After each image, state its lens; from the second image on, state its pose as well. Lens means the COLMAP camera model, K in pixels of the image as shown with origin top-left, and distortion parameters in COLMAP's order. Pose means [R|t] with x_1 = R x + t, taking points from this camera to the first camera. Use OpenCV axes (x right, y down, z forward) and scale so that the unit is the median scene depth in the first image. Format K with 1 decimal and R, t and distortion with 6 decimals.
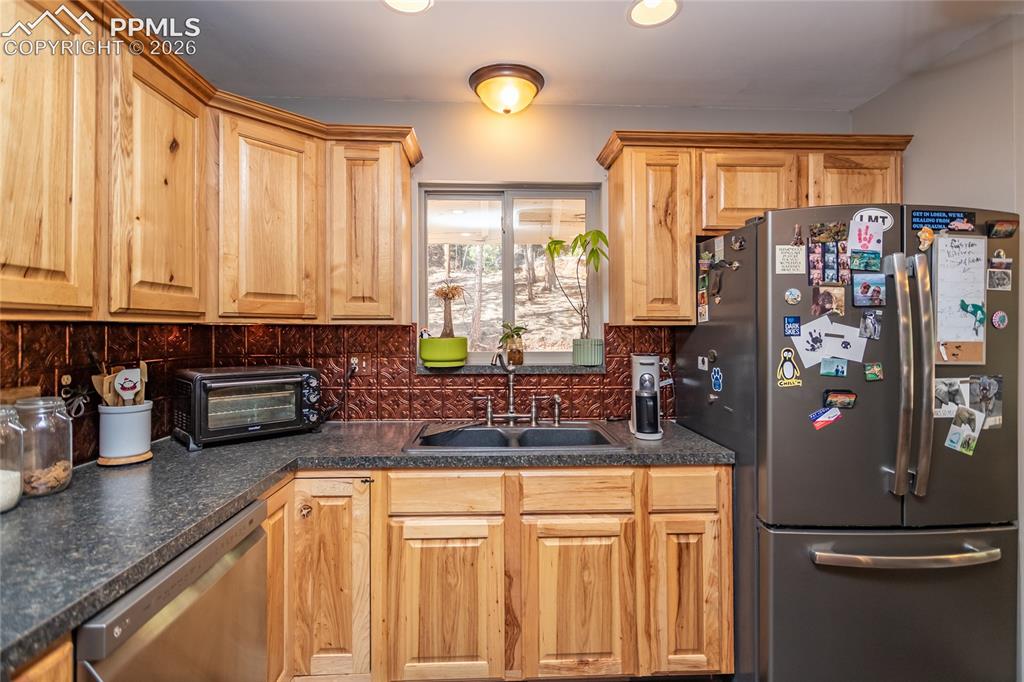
lens RADIAL K [[500.2, 0, 518.9], [0, 500.2, 319.2], [0, 0, 1]] dist [-0.002649, 0.002477]
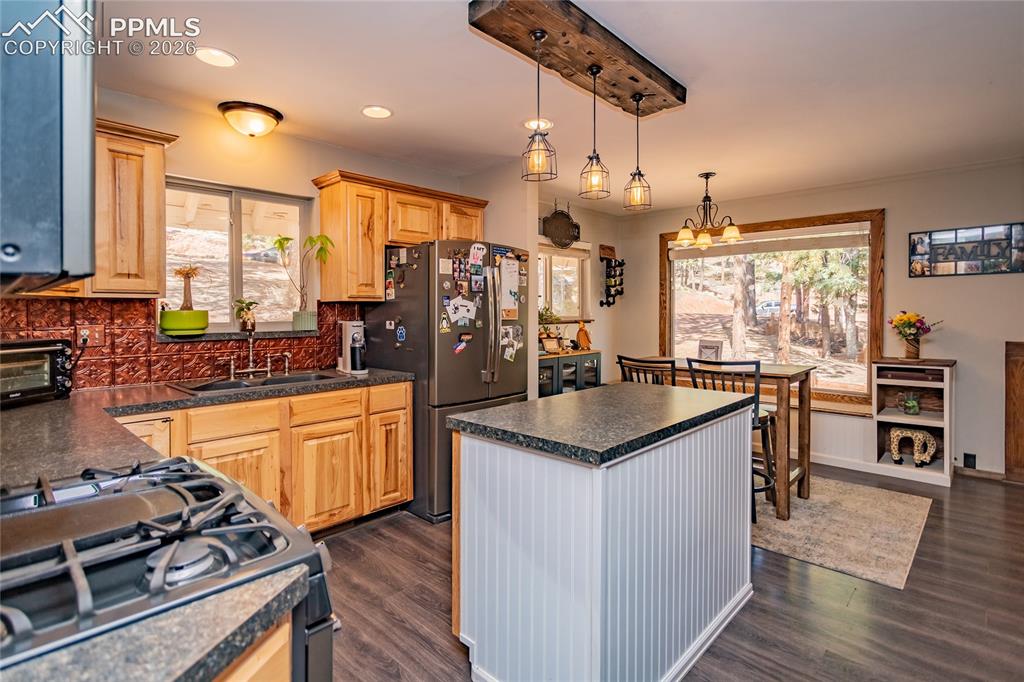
lens RADIAL K [[500.2, 0, 515.6], [0, 500.2, 288.7], [0, 0, 1]] dist [-0.002649, 0.002477]
pose [[0.717384, 0.026882, 0.696159, -0.553846], [-0.007417, 0.999493, -0.030952, 0.022282], [-0.696639, 0.017041, 0.717220, -0.520950]]
